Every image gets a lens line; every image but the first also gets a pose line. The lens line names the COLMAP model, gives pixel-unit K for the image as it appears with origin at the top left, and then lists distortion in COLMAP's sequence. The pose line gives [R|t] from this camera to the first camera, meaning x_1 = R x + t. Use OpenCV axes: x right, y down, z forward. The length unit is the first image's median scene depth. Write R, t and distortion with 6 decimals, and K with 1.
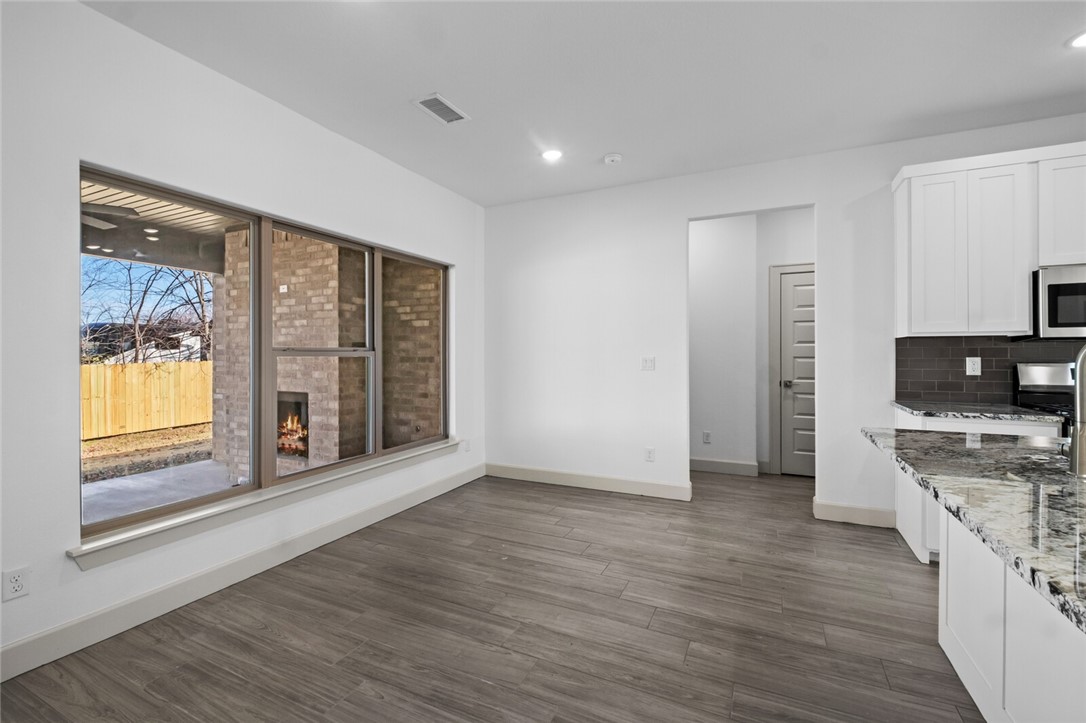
lens RADIAL K [[478.3, 0, 538.3], [0, 478.3, 352.6], [0, 0, 1]] dist [-0.002443, -0.000755]
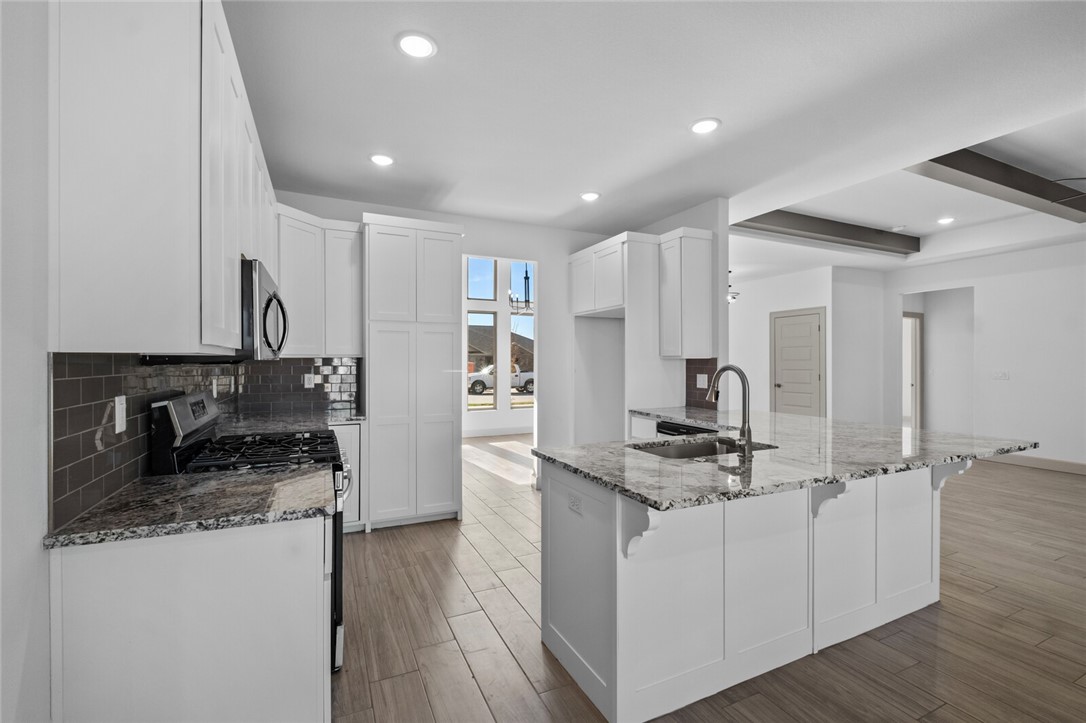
lens RADIAL K [[469.4, 0, 543.0], [0, 469.4, 361.5], [0, 0, 1]] dist [-0.000920, -0.000275]
pose [[-0.777986, -0.001017, 0.628280, 0.243572], [-0.001532, 0.999999, -0.000279, -0.021957], [-0.628279, -0.001179, -0.777987, 0.975781]]
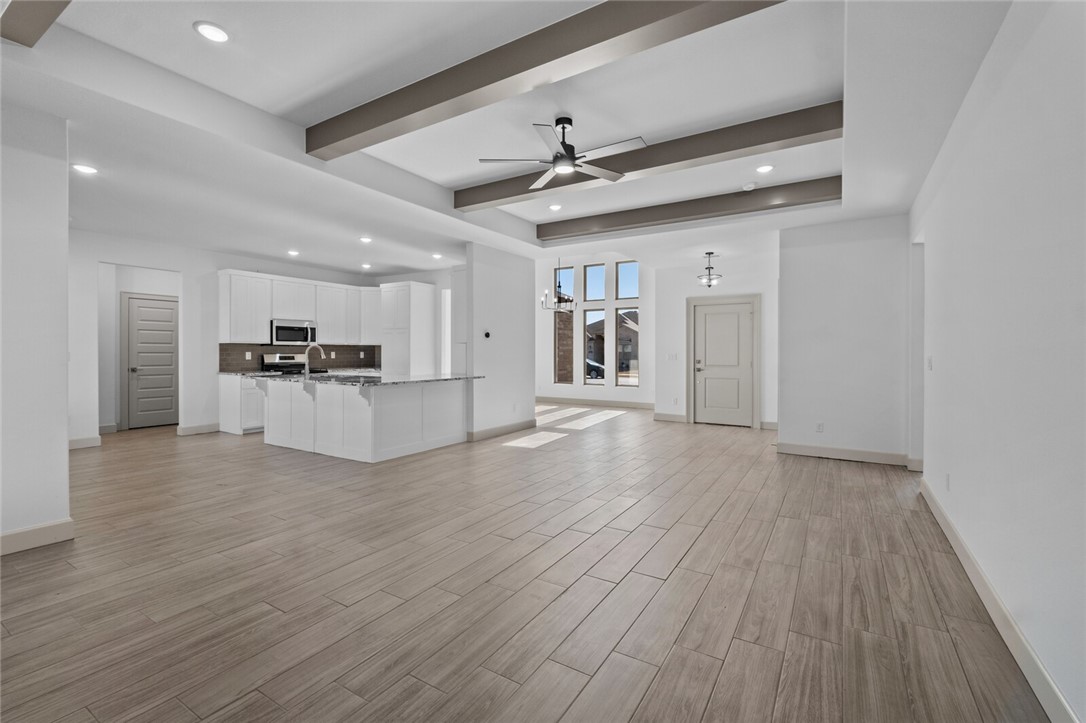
lens RADIAL K [[478.3, 0, 538.3], [0, 478.3, 352.6], [0, 0, 1]] dist [-0.002443, -0.000755]
pose [[0.108270, -0.001262, 0.994121, -1.172389], [-0.004163, 0.999990, 0.001723, 0.002542], [-0.994113, -0.004326, 0.108264, -0.631190]]
